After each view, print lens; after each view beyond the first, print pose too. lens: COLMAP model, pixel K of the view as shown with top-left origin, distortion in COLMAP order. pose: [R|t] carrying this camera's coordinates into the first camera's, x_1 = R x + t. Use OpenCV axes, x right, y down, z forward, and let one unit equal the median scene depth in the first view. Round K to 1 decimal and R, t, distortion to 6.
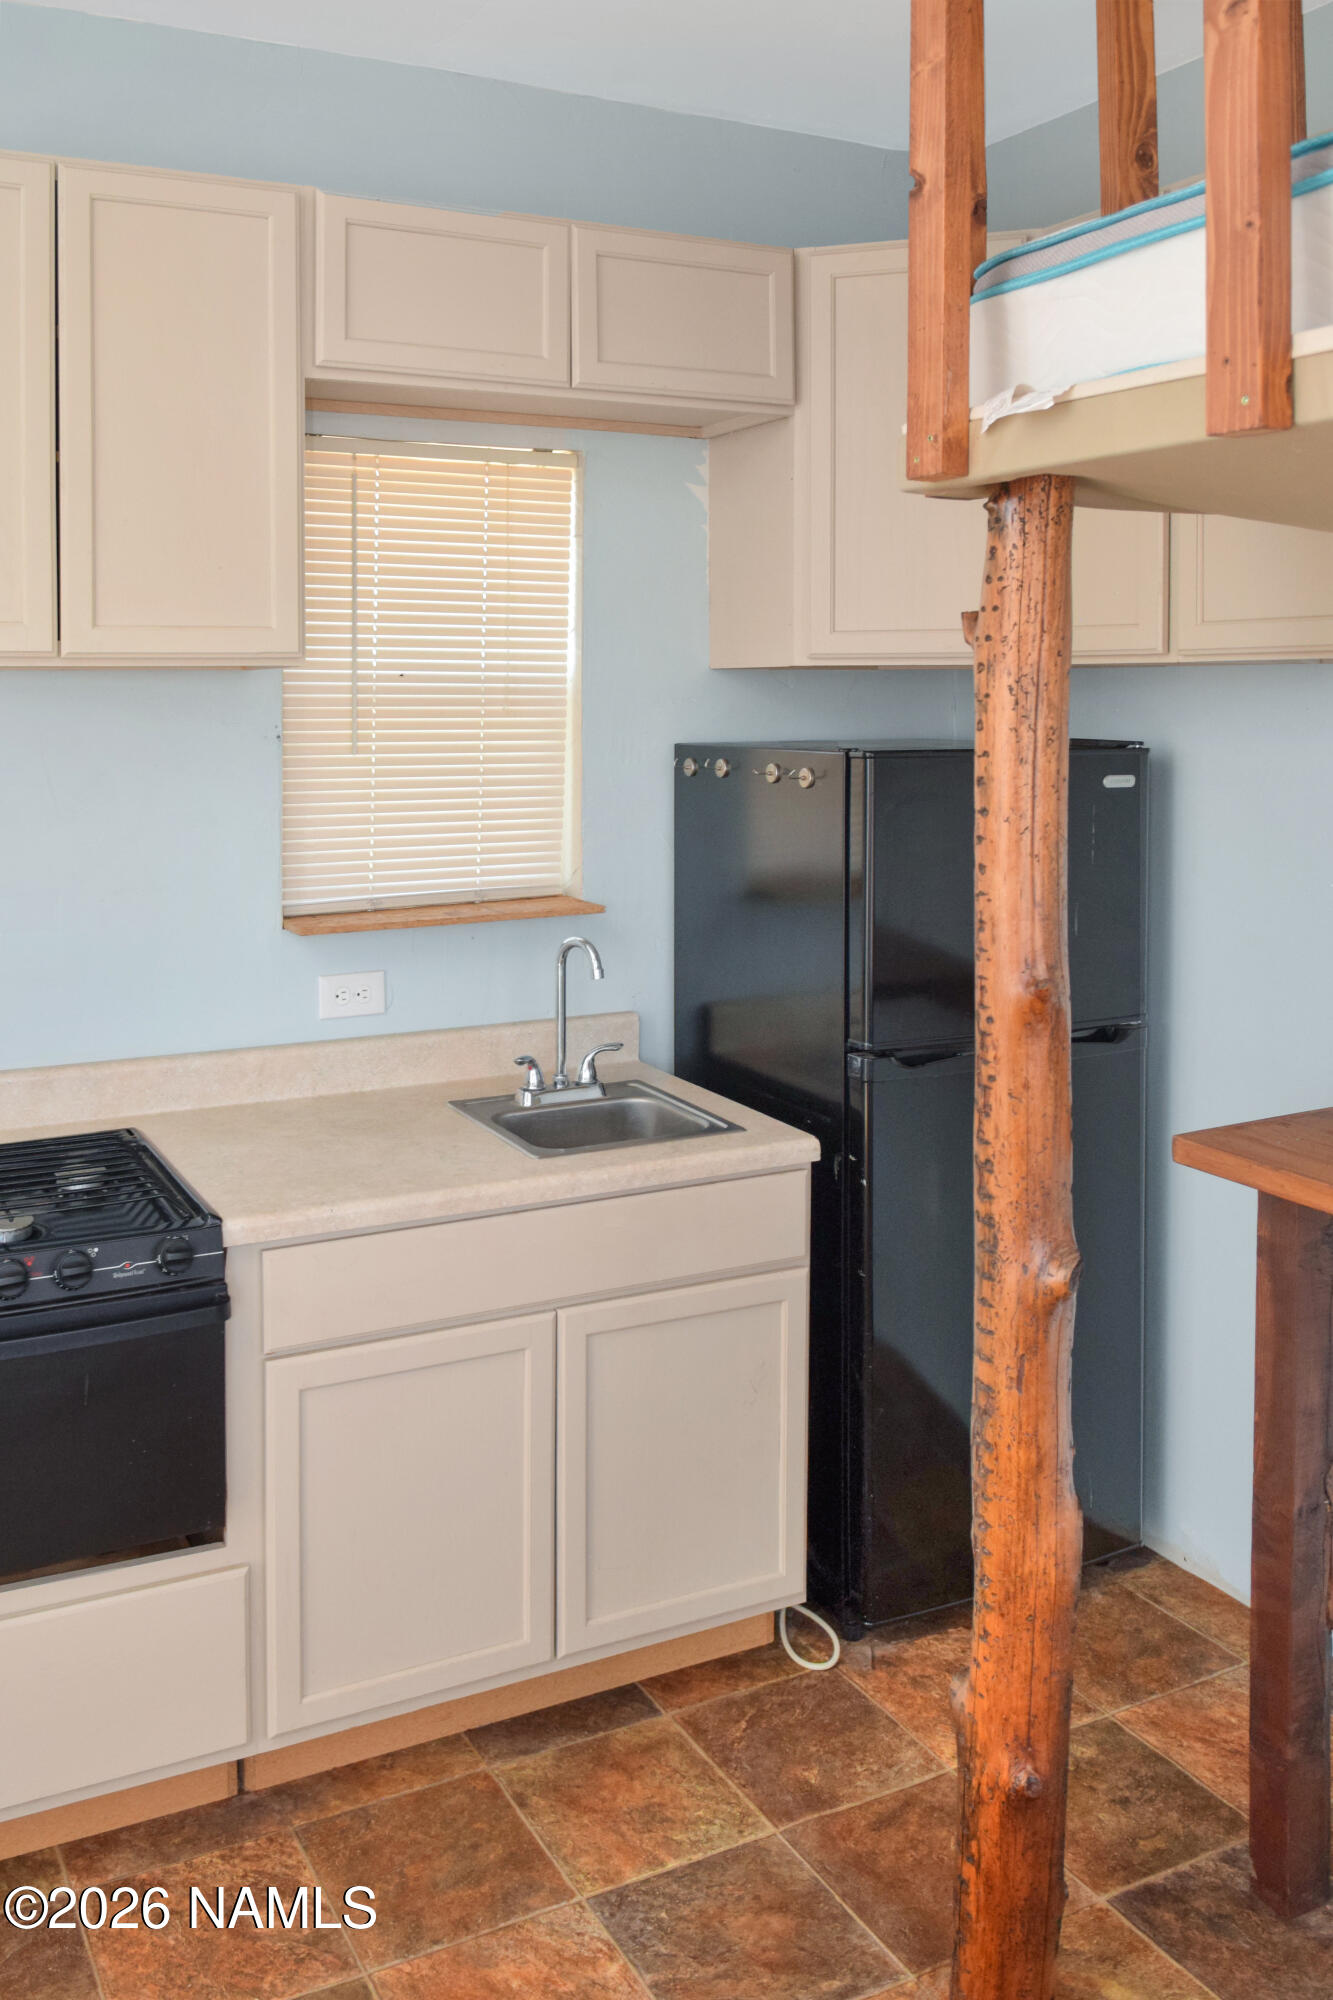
lens RADIAL K [[1715.3, 0, 545.1], [0, 1715.3, 907.6], [0, 0, 1]] dist [0.000224, -0.035388]
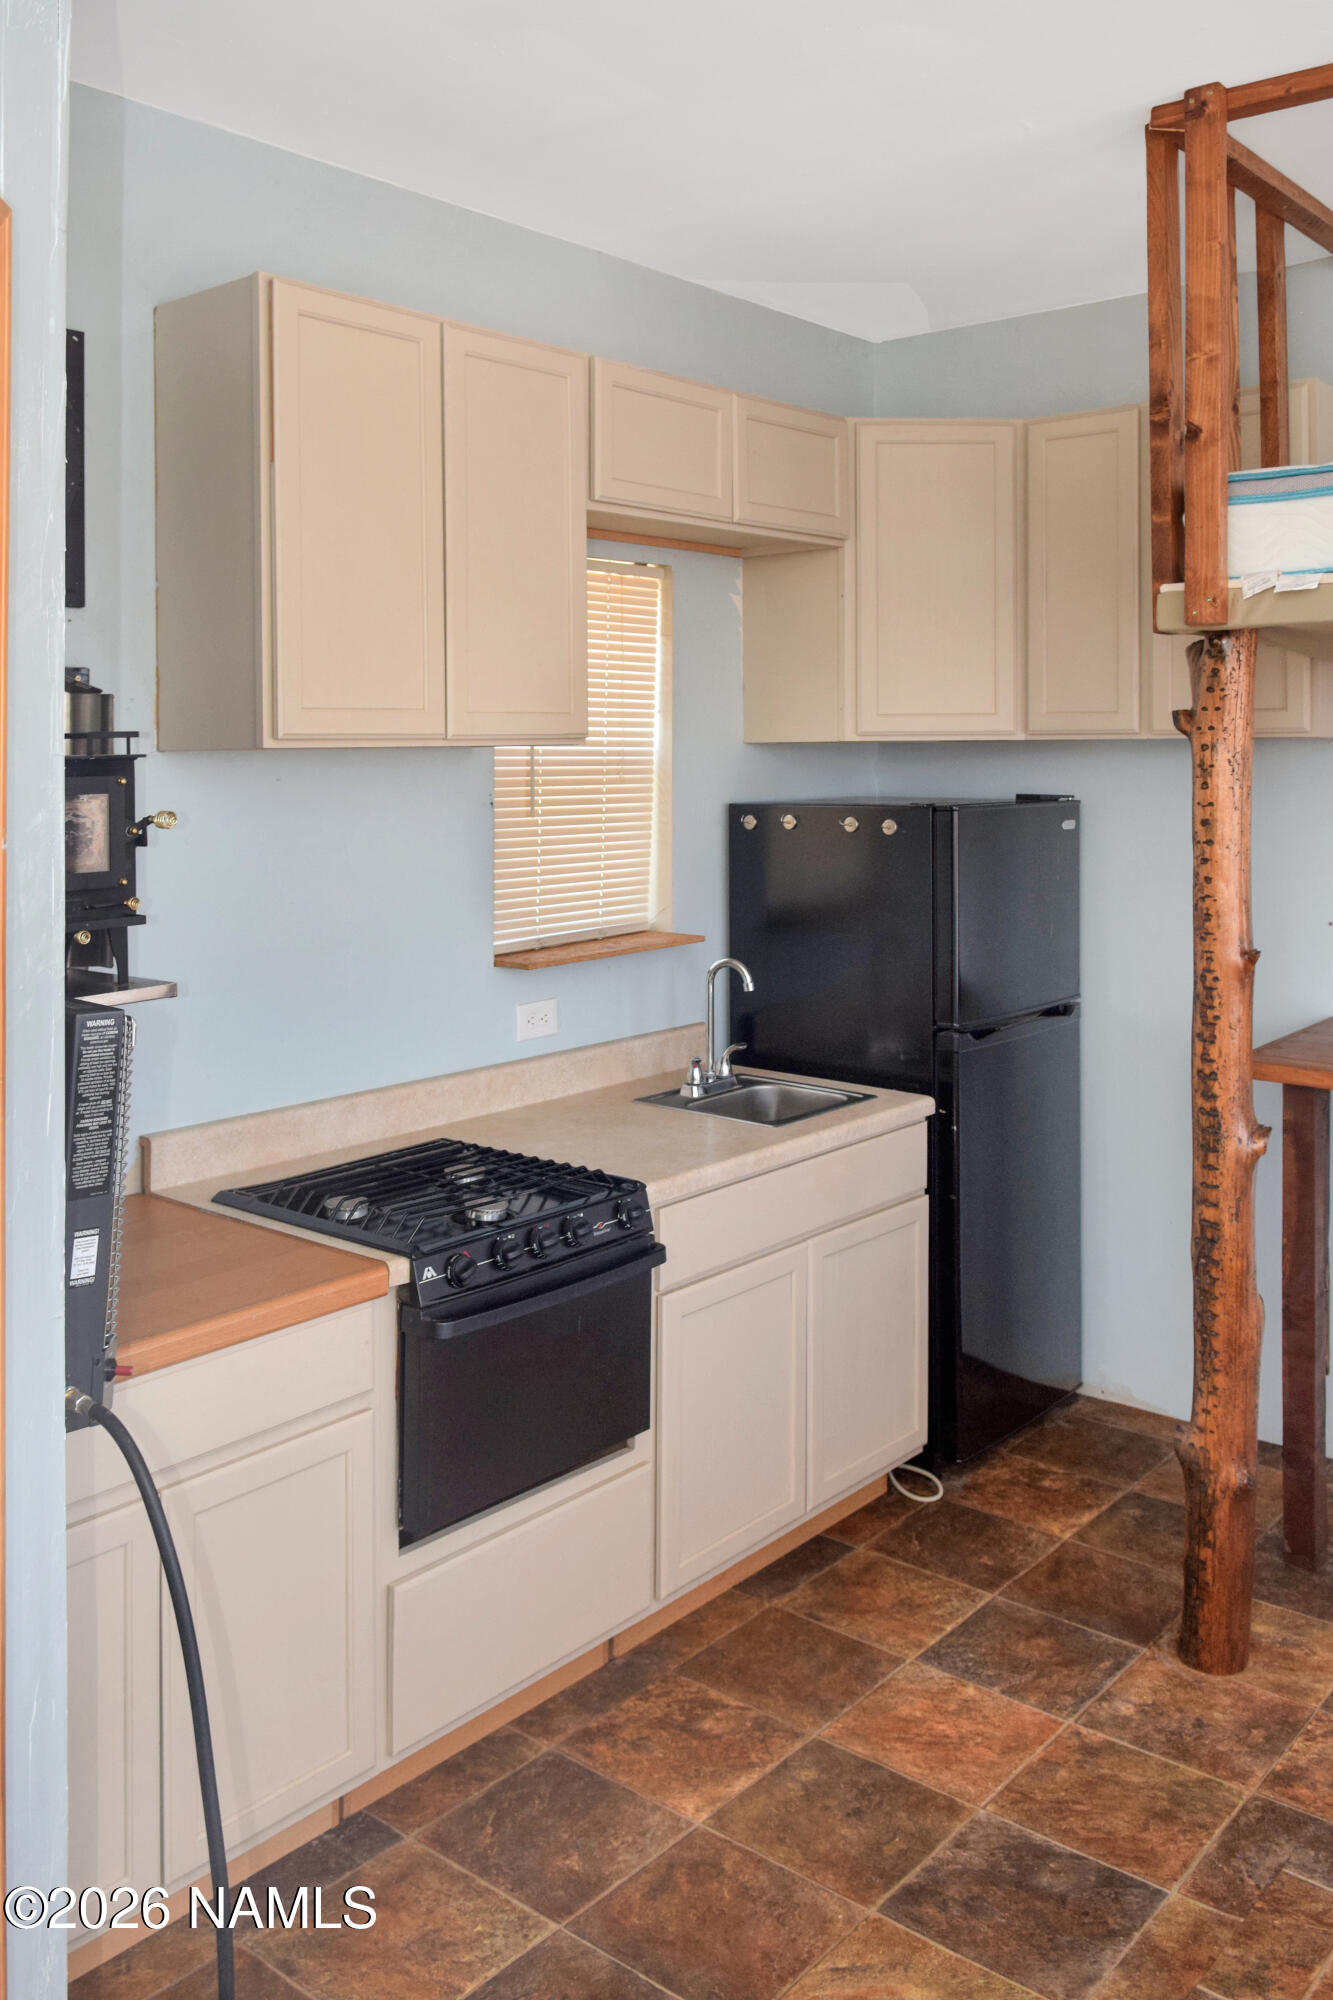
lens RADIAL K [[1715.3, 0, 664.5], [0, 1715.3, 981.6], [0, 0, 1]] dist [0.000224, -0.035388]
pose [[0.912852, -0.059832, 0.403884, -0.568095], [0.056938, 0.998193, 0.019184, 0.007556], [-0.404302, 0.005484, 0.914609, -0.135807]]
